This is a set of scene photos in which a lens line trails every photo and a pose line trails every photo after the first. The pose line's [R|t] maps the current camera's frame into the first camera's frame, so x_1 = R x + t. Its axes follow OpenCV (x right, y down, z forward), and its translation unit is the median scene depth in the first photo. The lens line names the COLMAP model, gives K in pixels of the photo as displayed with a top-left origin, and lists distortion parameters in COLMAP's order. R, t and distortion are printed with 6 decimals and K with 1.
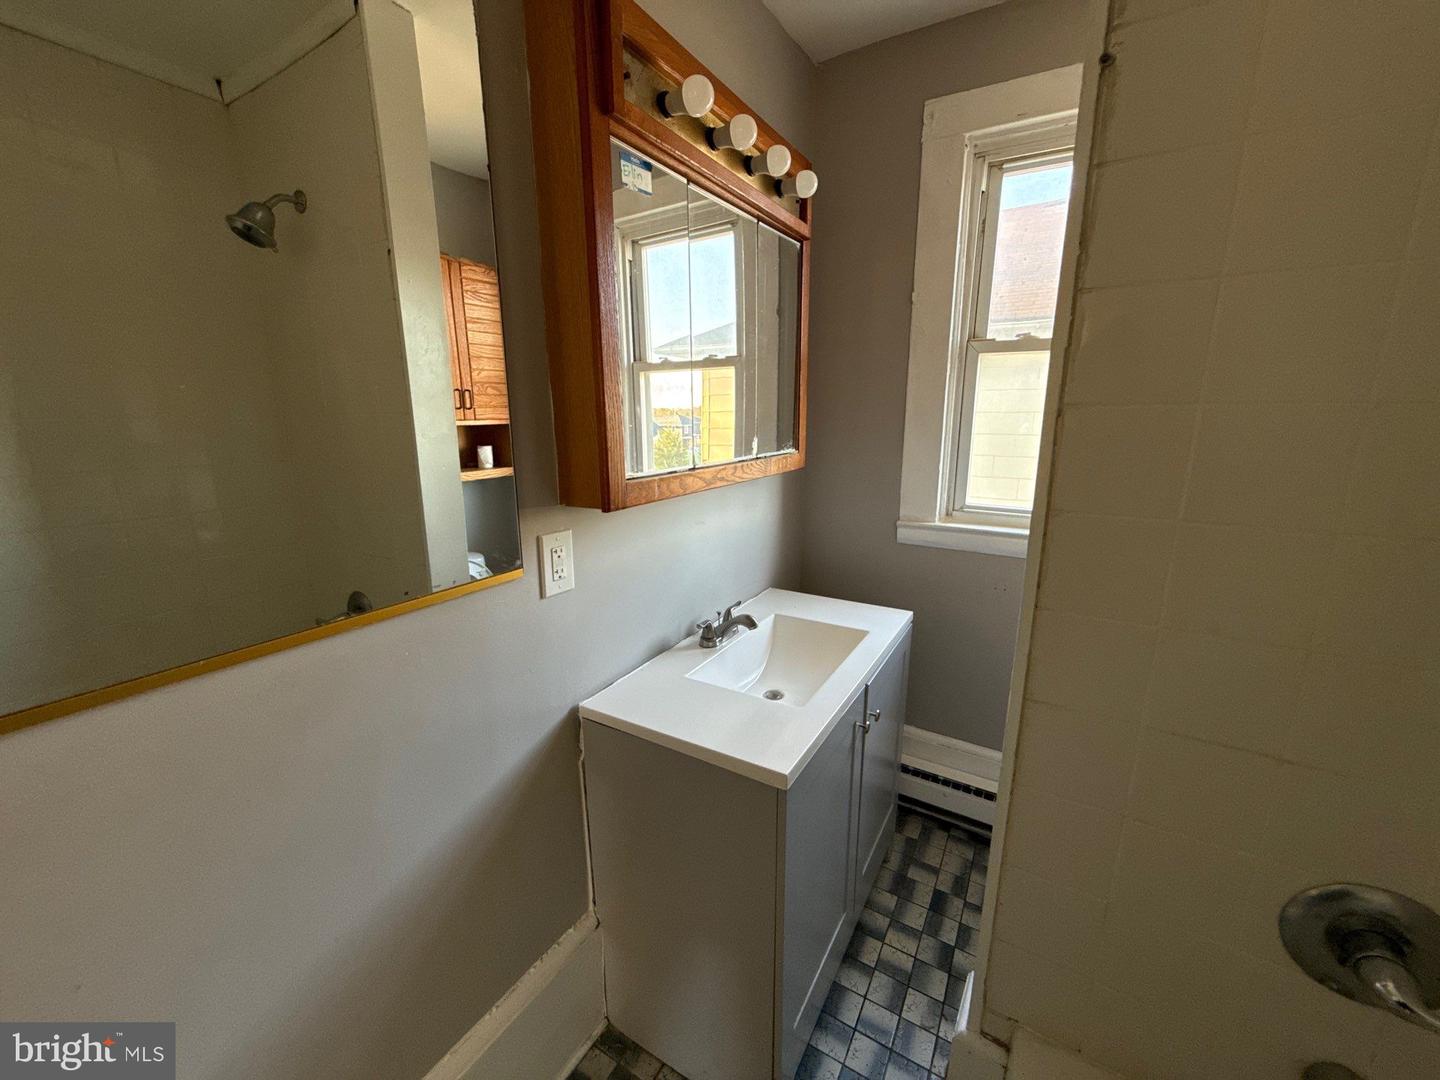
lens RADIAL K [[569.7, 0, 730.8], [0, 569.7, 543.1], [0, 0, 1]] dist [-0.005461, -0.000181]
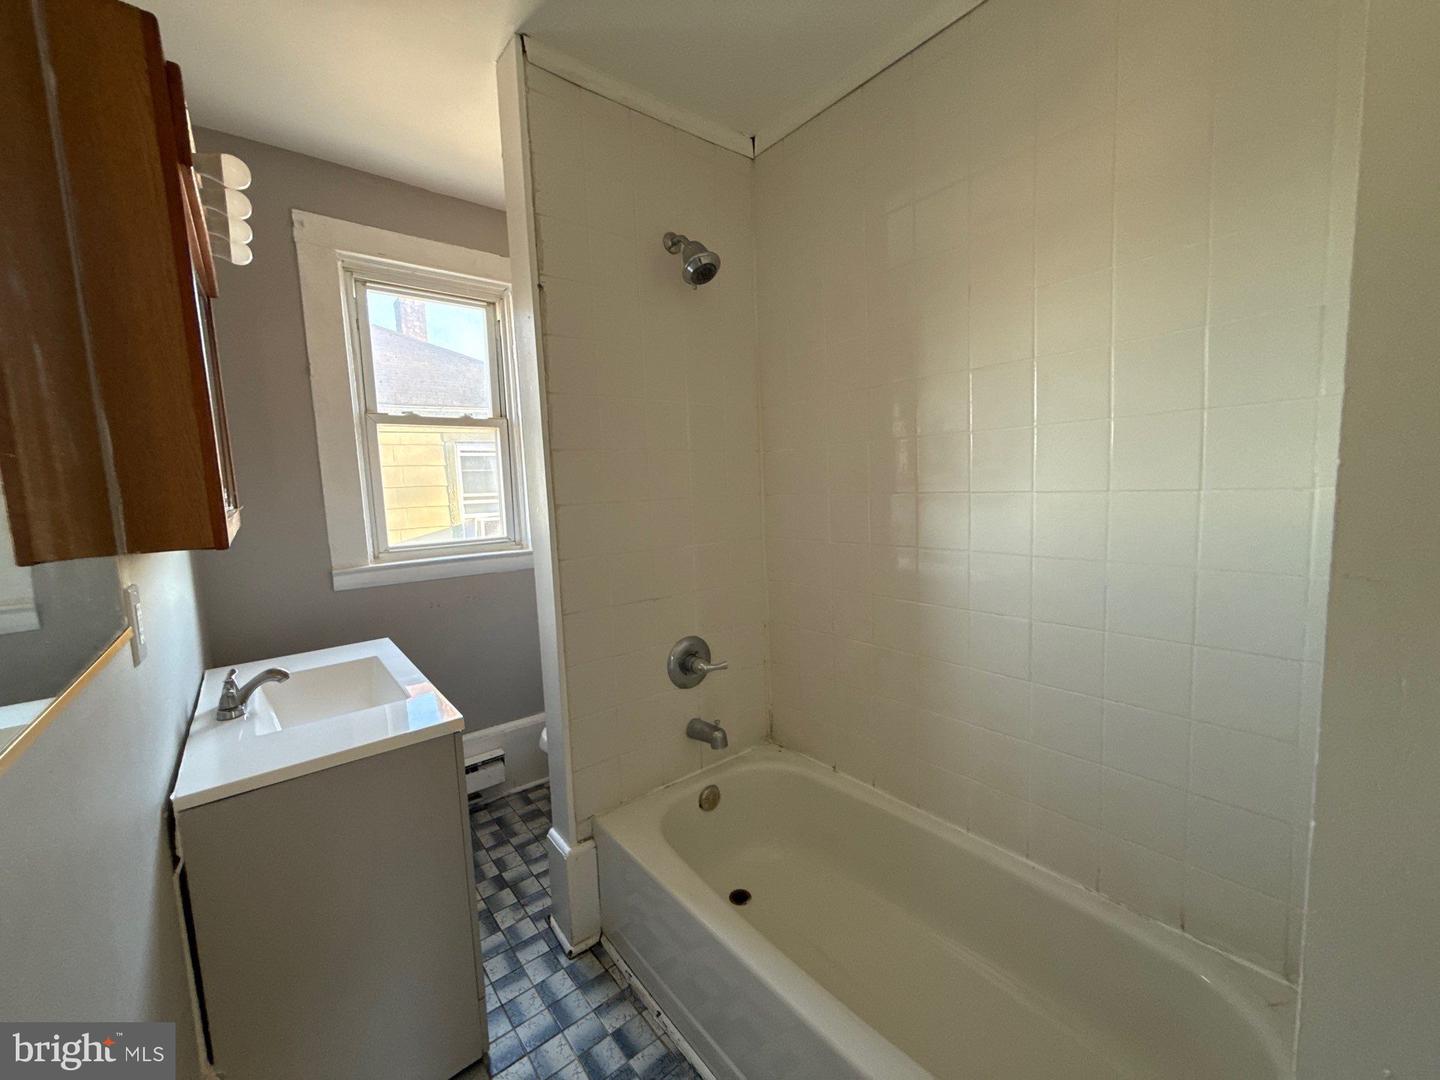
lens RADIAL K [[569.7, 0, 730.8], [0, 569.7, 543.1], [0, 0, 1]] dist [-0.005461, -0.000181]
pose [[0.329361, -0.110984, 0.937659, -0.529983], [0.236828, 0.971033, 0.031746, 0.063273], [-0.914021, 0.211607, 0.346104, -0.078540]]
